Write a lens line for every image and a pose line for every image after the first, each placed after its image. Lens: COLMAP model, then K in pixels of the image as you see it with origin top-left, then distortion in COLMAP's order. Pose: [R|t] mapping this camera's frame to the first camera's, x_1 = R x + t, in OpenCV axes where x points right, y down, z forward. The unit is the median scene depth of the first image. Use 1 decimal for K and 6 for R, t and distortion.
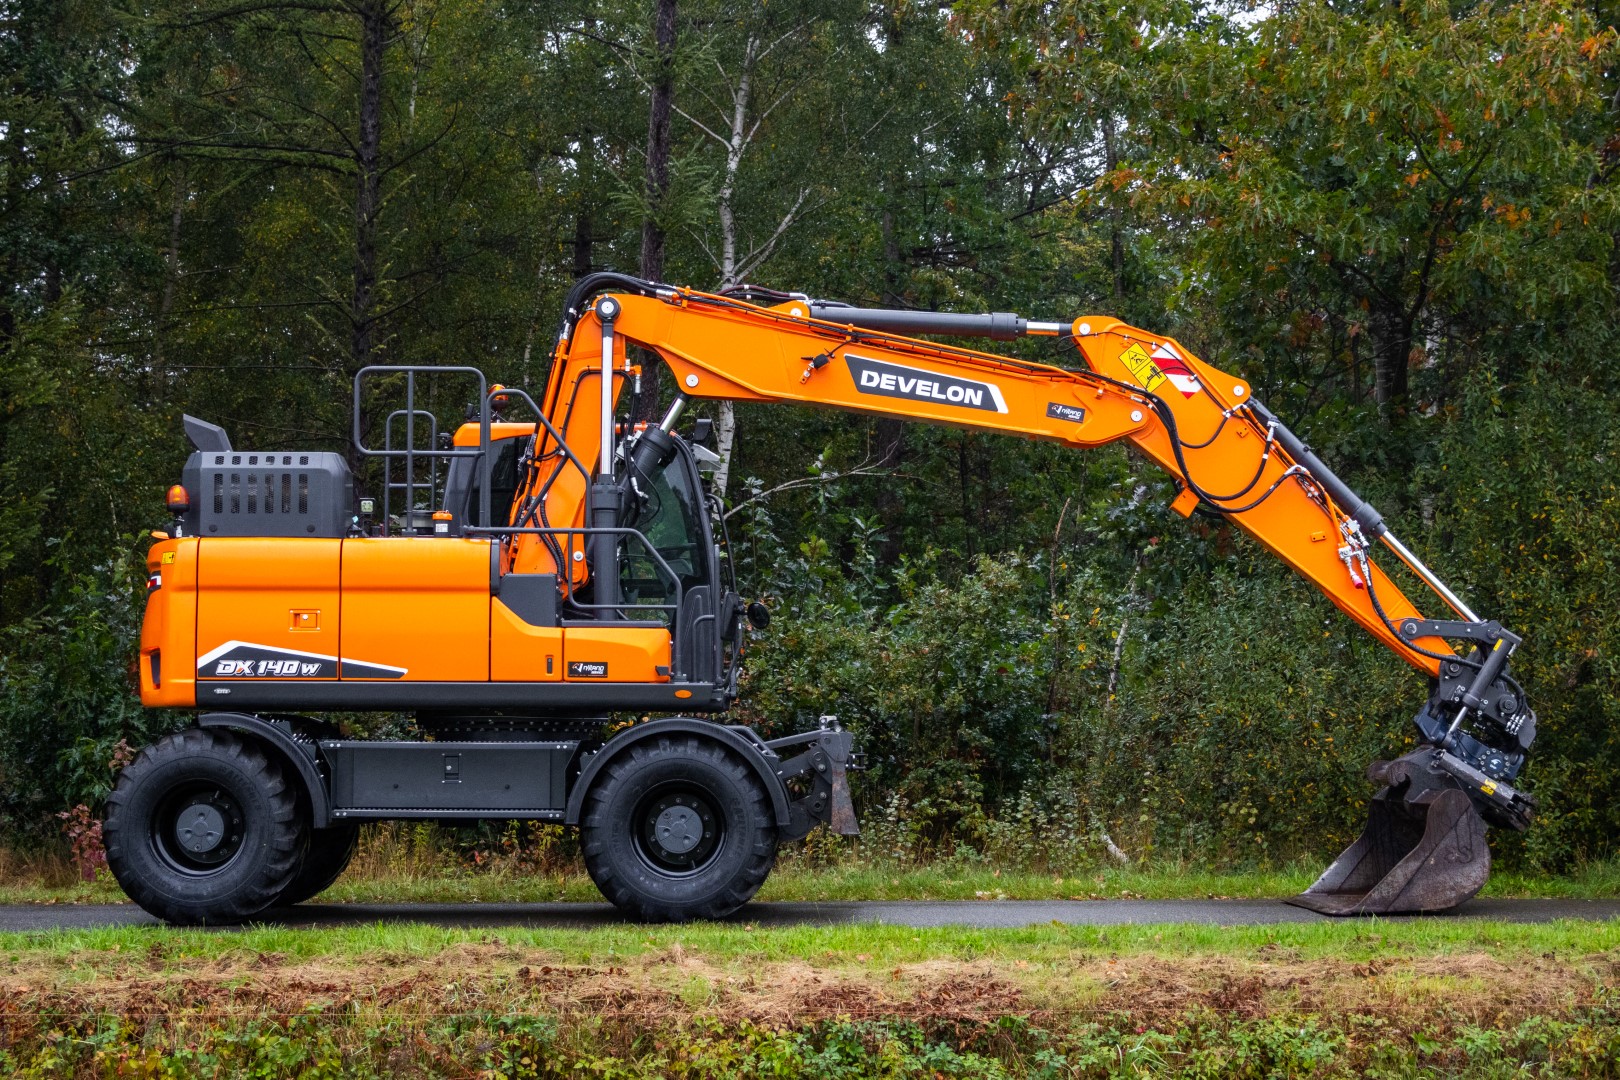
lens RADIAL K [[3189.4, 0, 810.0], [0, 3189.4, 540.0], [0, 0, 1]] dist [-0.003601, 1.519267]
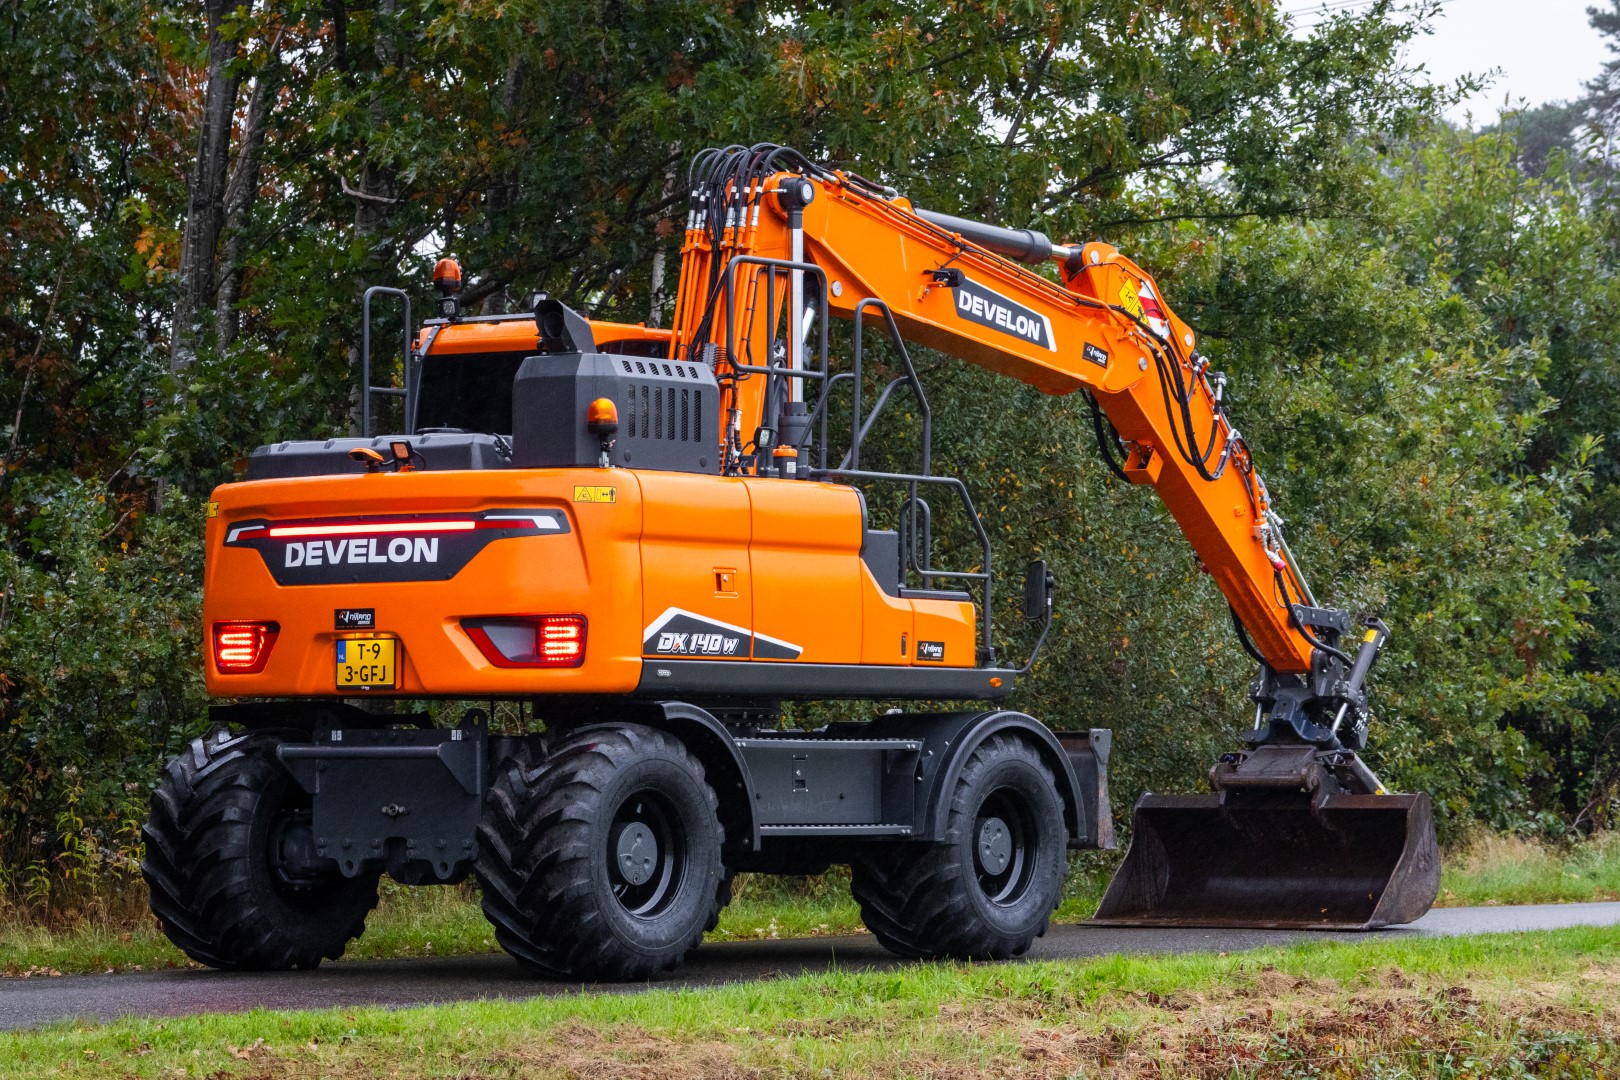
lens RADIAL K [[5559.2, 0, 810.0], [0, 5559.2, 540.0], [0, 0, 1]] dist [0.473127, -0.663791]
pose [[0.584757, 0.029434, 0.810675, -1.219858], [-0.052564, 0.998616, 0.001657, 0.011459], [-0.809504, -0.043581, 0.585495, 0.194153]]
